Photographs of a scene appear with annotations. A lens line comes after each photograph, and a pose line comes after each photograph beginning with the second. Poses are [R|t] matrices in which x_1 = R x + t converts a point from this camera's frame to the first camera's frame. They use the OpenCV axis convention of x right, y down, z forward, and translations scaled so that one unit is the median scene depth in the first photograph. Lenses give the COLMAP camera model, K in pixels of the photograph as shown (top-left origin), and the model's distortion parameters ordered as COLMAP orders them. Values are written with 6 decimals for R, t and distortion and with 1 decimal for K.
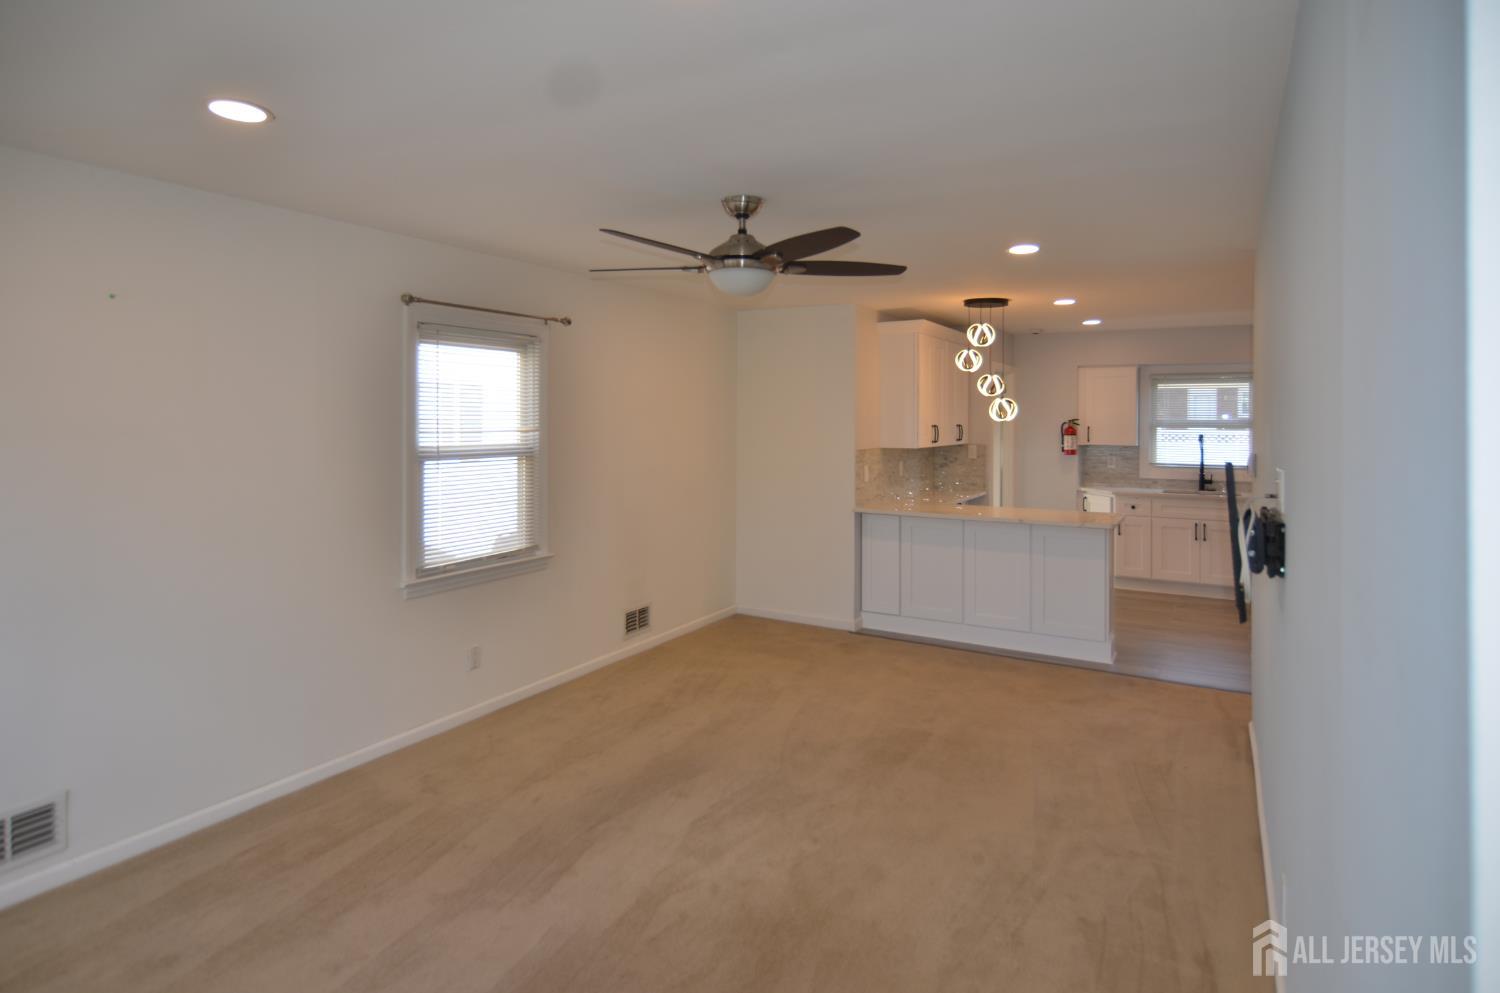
lens RADIAL K [[811.0, 0, 748.2], [0, 811.0, 419.7], [0, 0, 1]] dist [-0.003349, -0.000525]
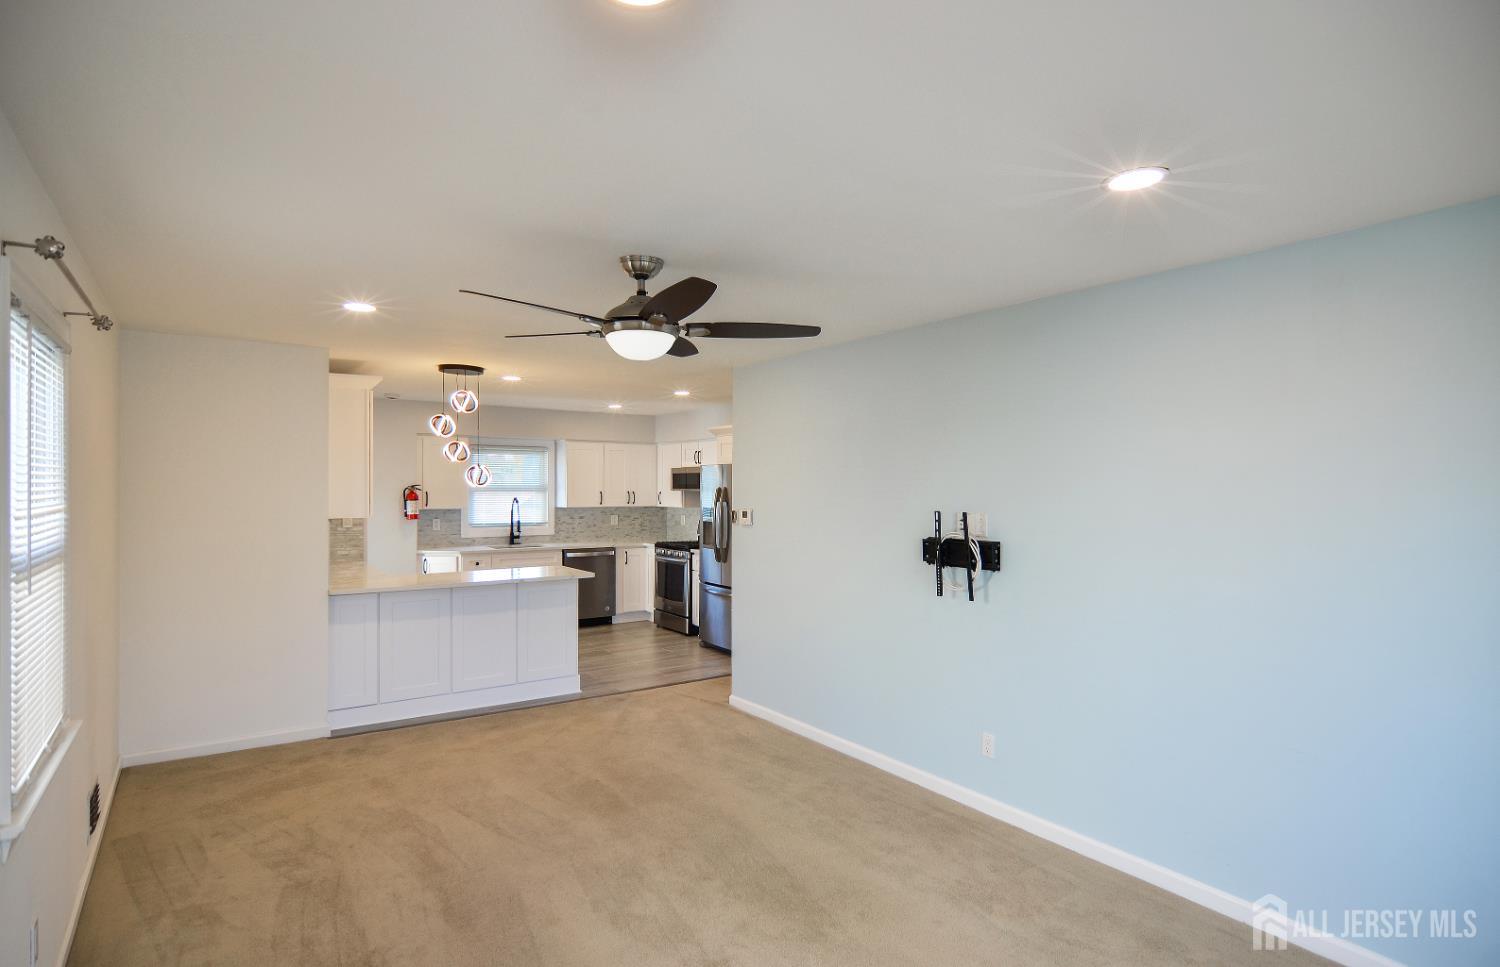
lens RADIAL K [[784.3, 0, 750.0], [0, 784.3, 483.5], [0, 0, 1]] dist [0.001253, 0.000061]
pose [[0.427981, -0.000770, 0.903787, -0.337069], [0.000544, 1.000000, 0.000595, -0.002732], [-0.903787, 0.000237, 0.427982, 0.201620]]
